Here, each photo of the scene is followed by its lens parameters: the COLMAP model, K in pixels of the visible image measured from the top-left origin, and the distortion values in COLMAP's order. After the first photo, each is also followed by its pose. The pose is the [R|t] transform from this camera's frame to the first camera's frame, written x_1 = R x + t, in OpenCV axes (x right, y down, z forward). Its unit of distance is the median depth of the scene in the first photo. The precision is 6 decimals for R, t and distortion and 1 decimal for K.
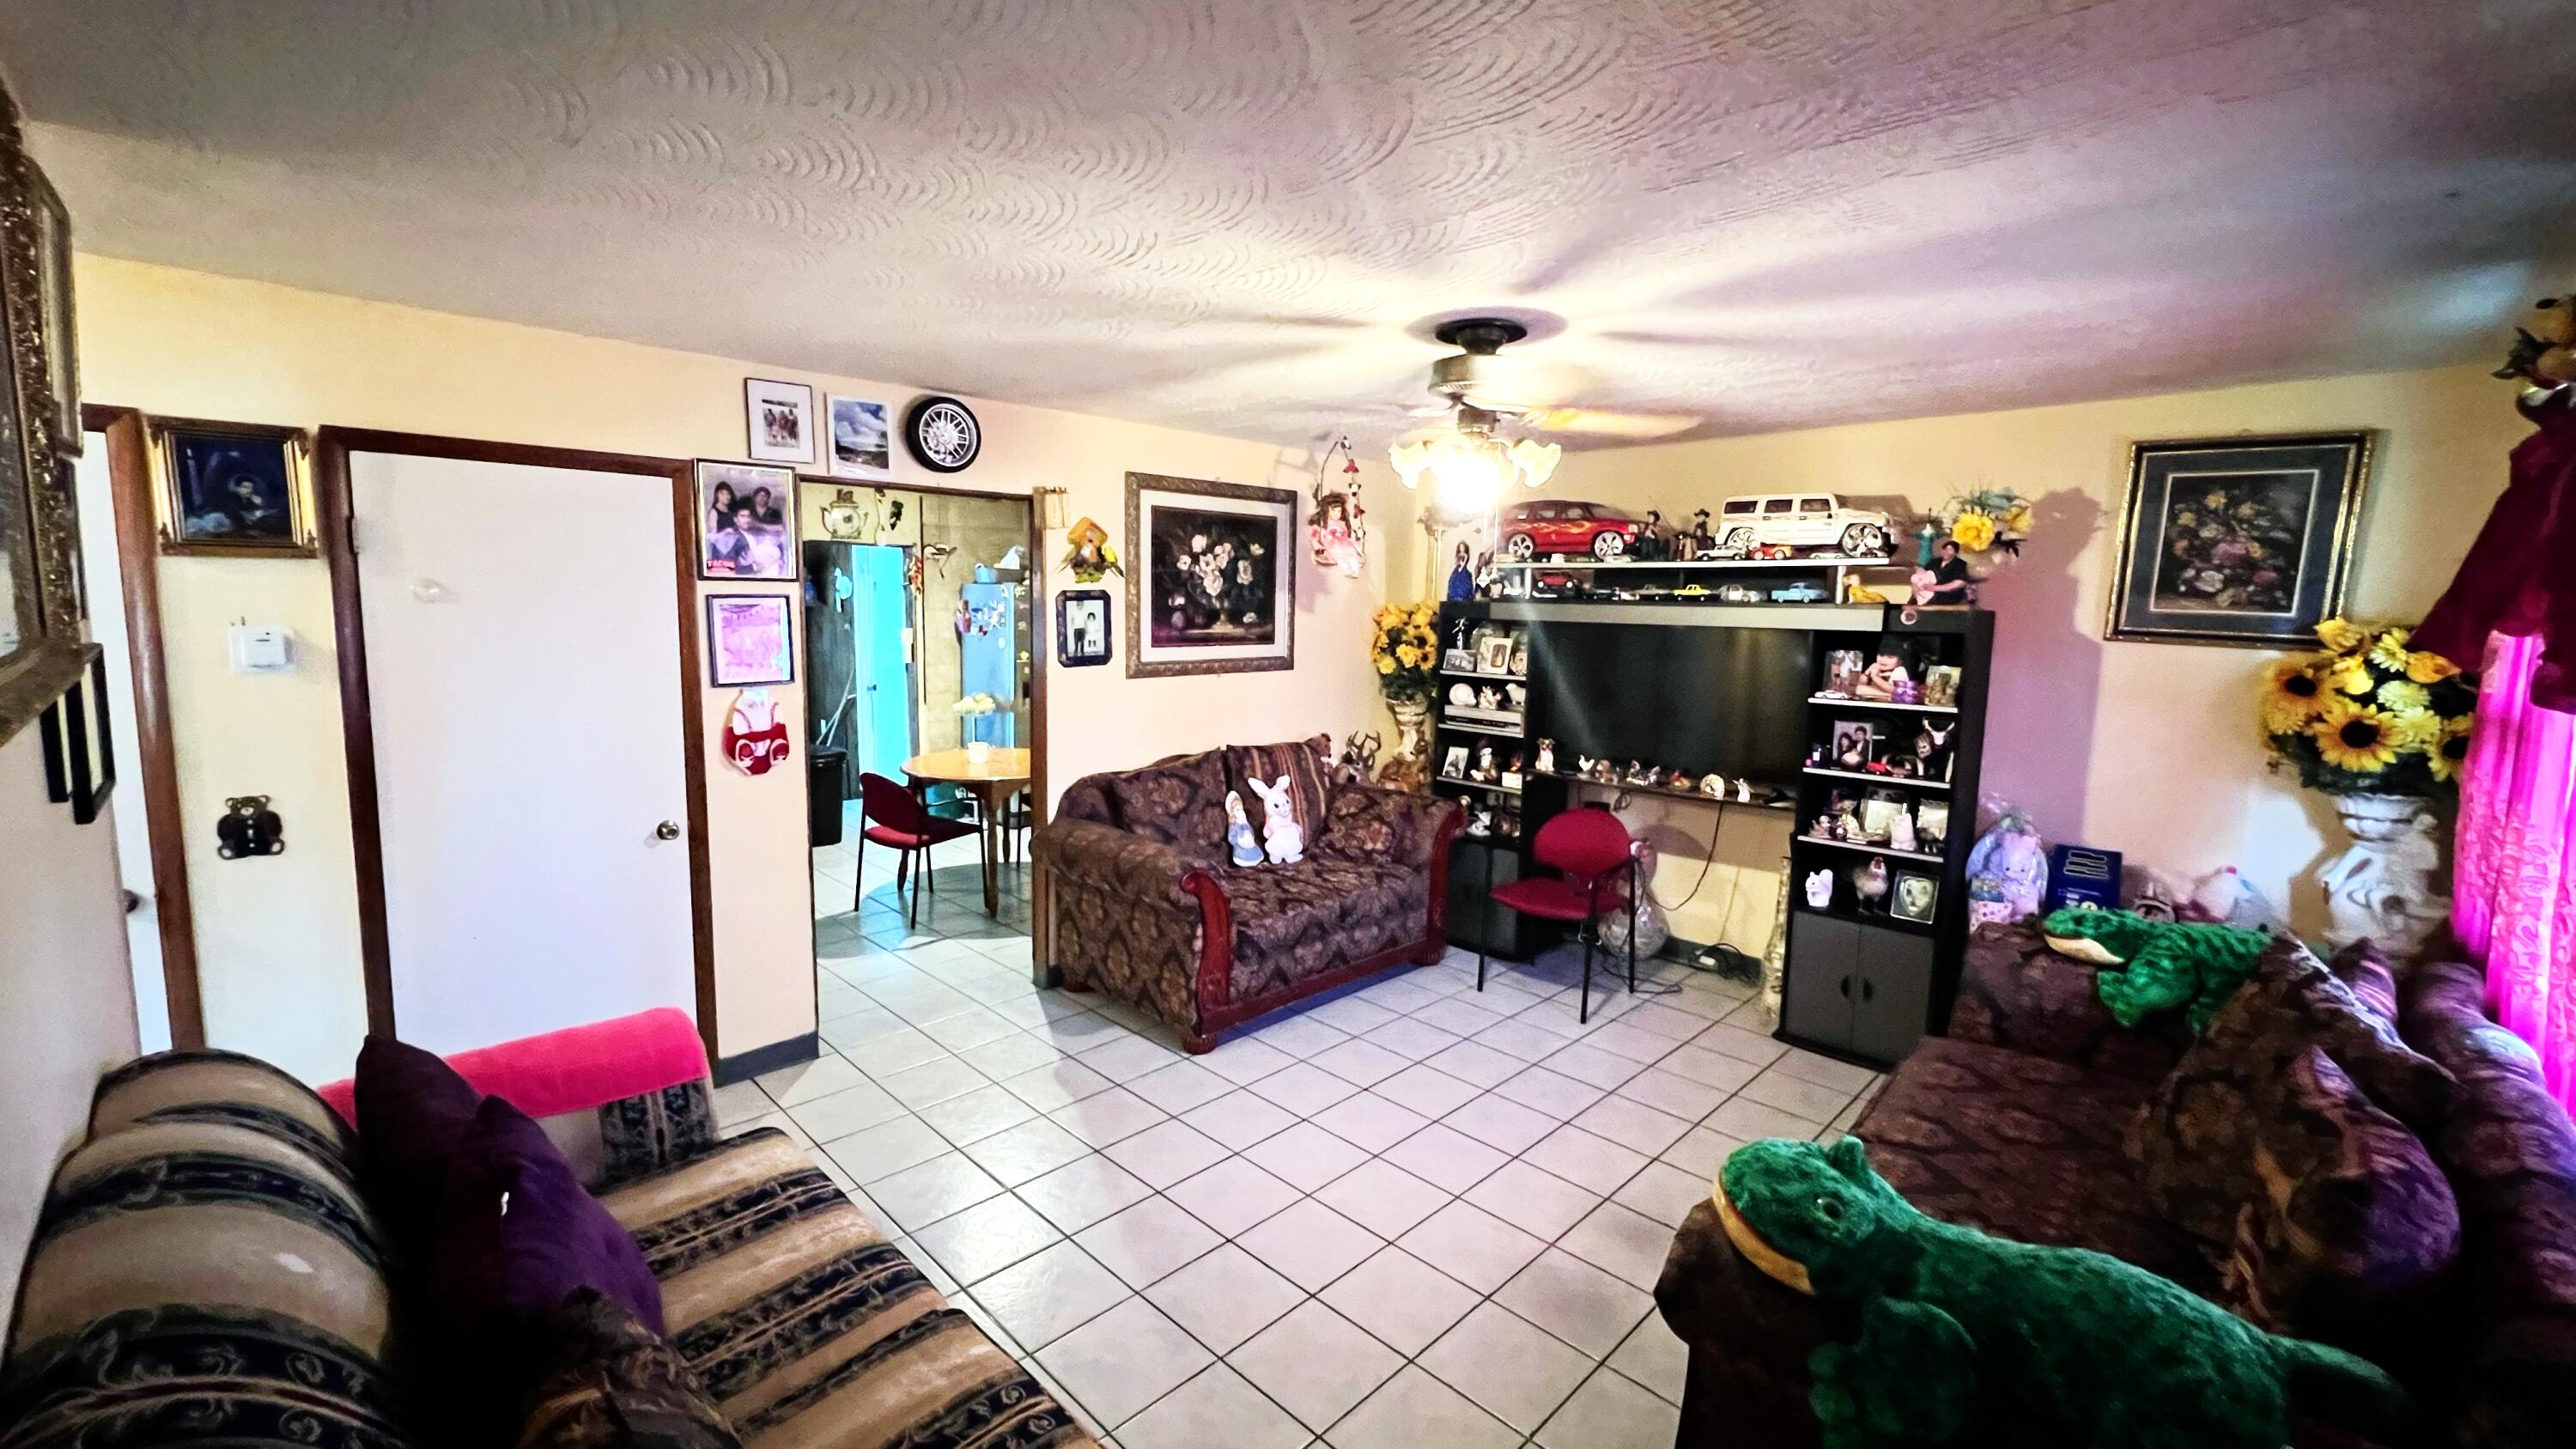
lens RADIAL K [[1027.0, 0, 1278.7], [0, 1027.0, 722.5], [0, 0, 1]] dist [-0.003762, -0.000135]
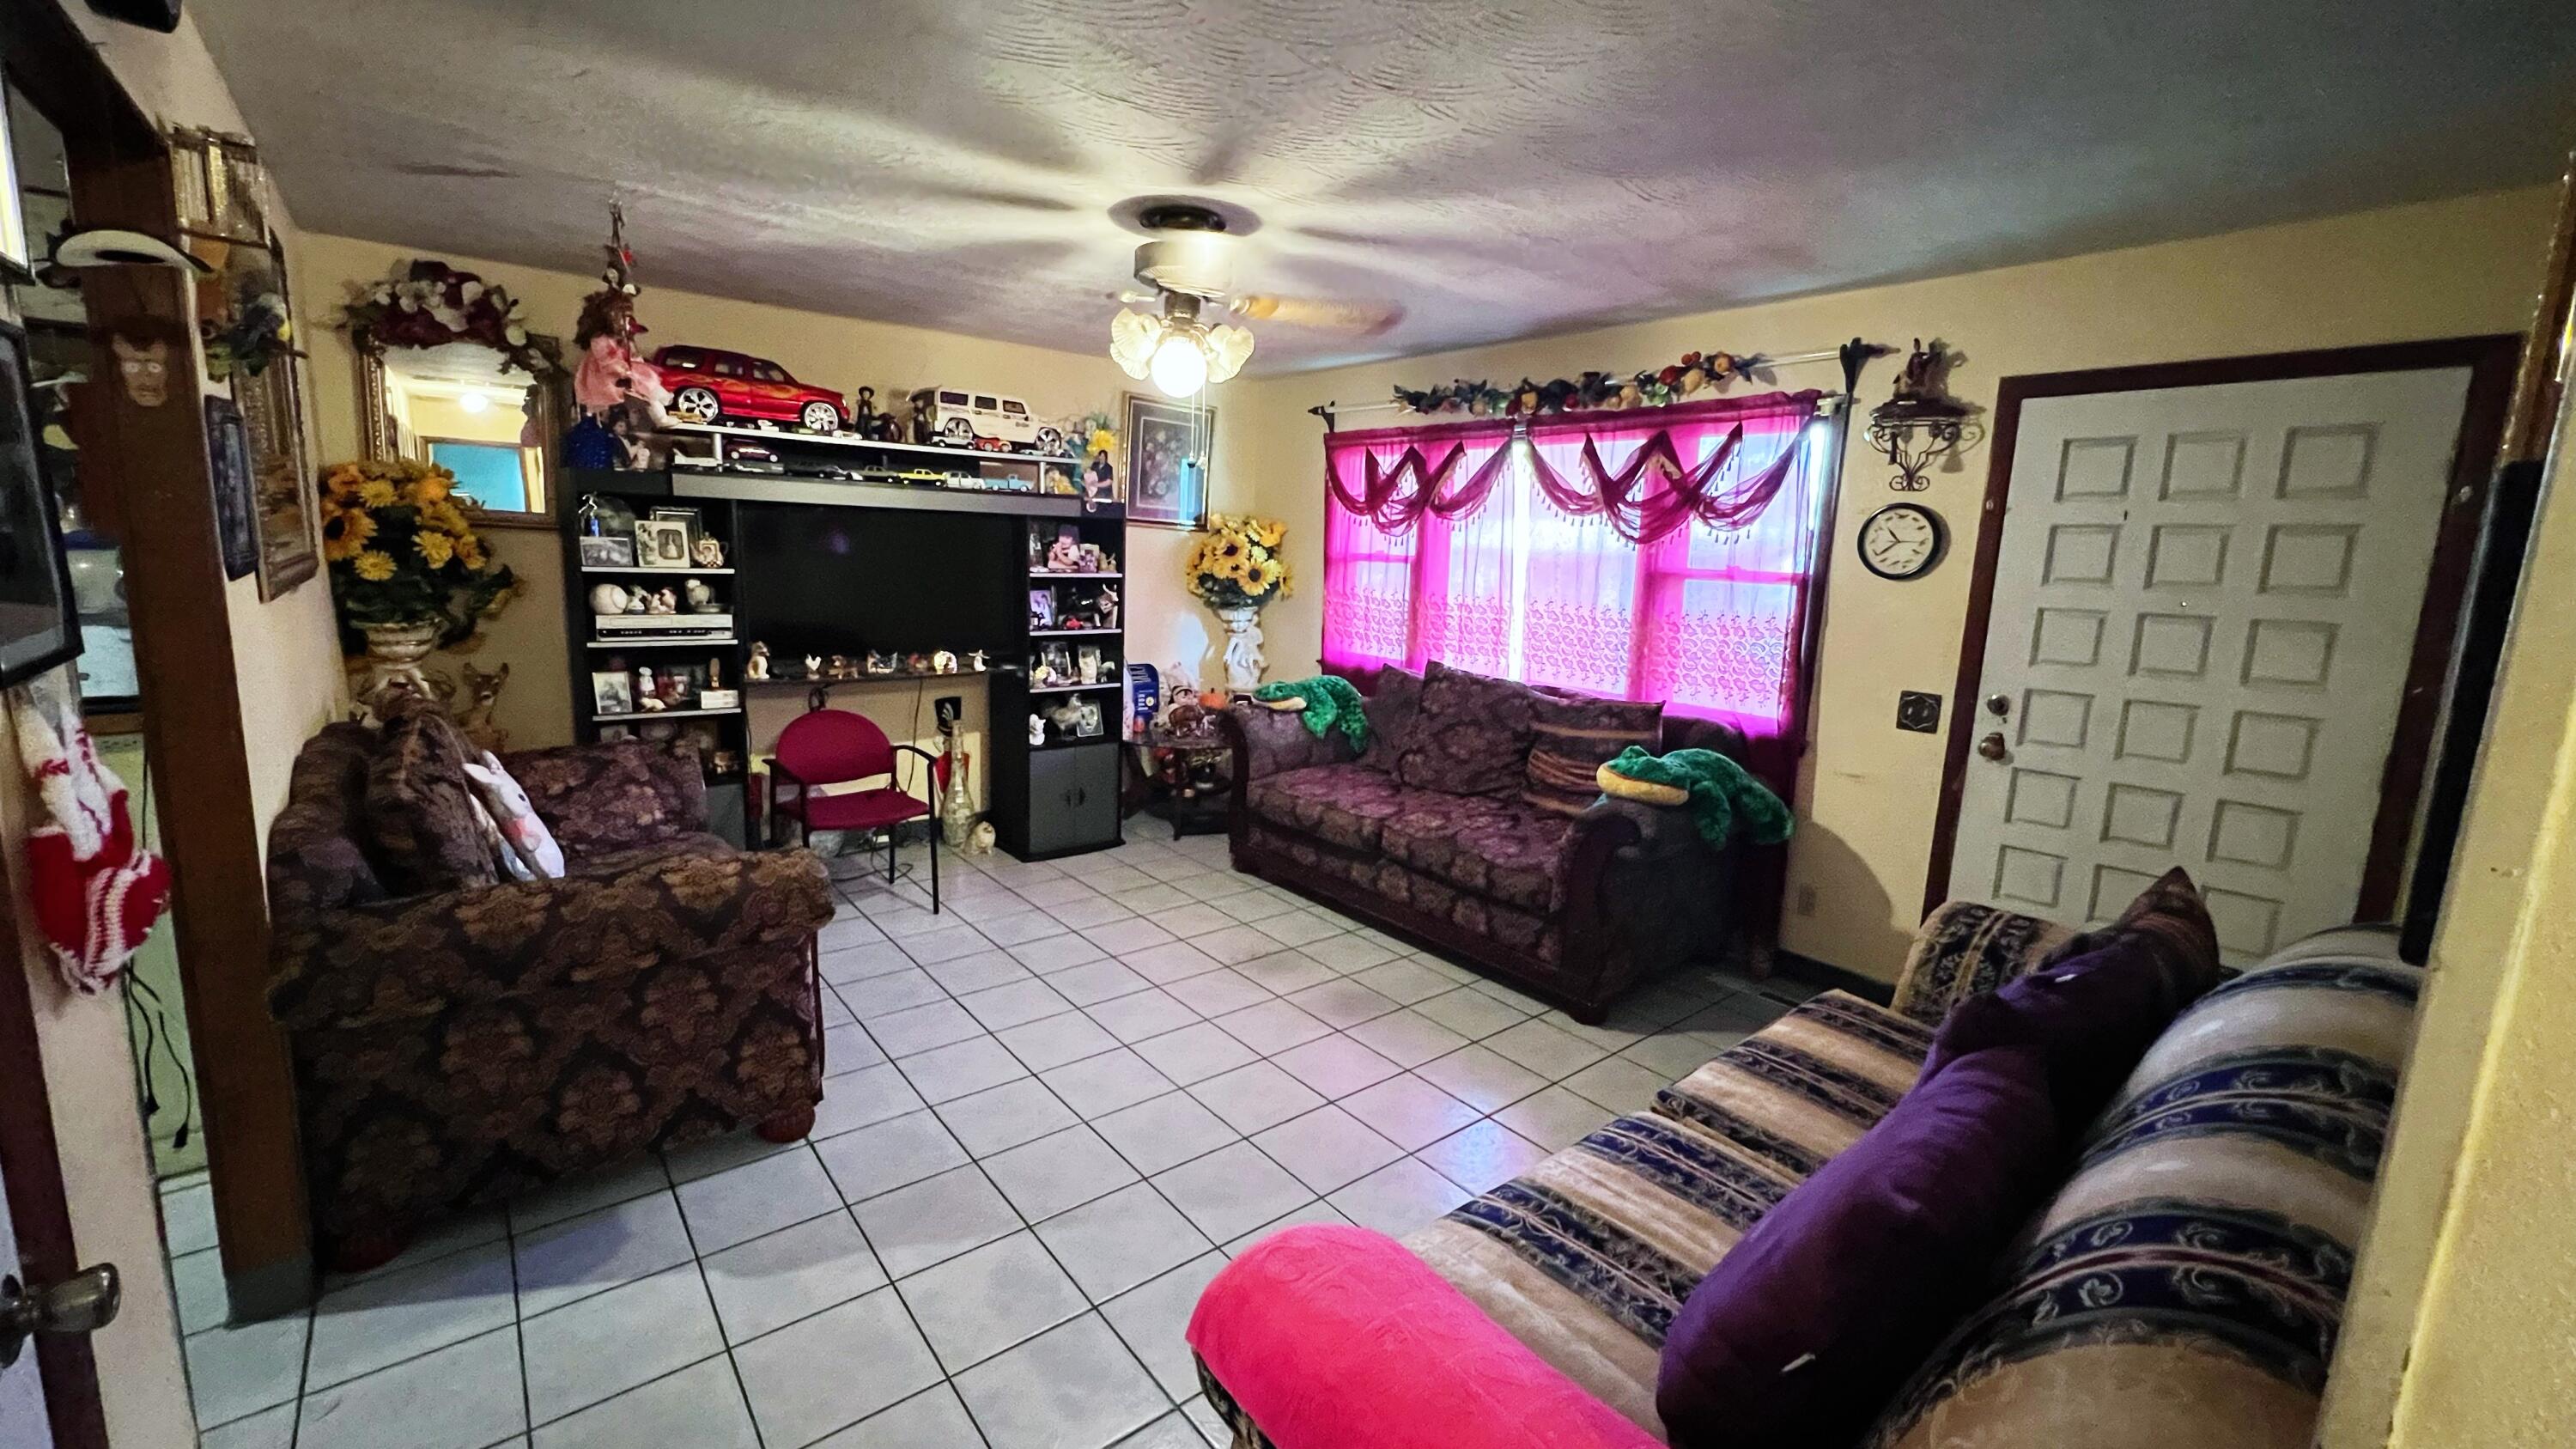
lens RADIAL K [[1027.0, 0, 1282.0], [0, 1027.0, 722.0], [0, 0, 1]] dist [-0.003762, -0.000135]
pose [[0.105975, -0.181441, 0.977675, -0.637982], [0.083960, 0.981333, 0.173019, -0.035130], [-0.990818, 0.063749, 0.119231, 0.565418]]
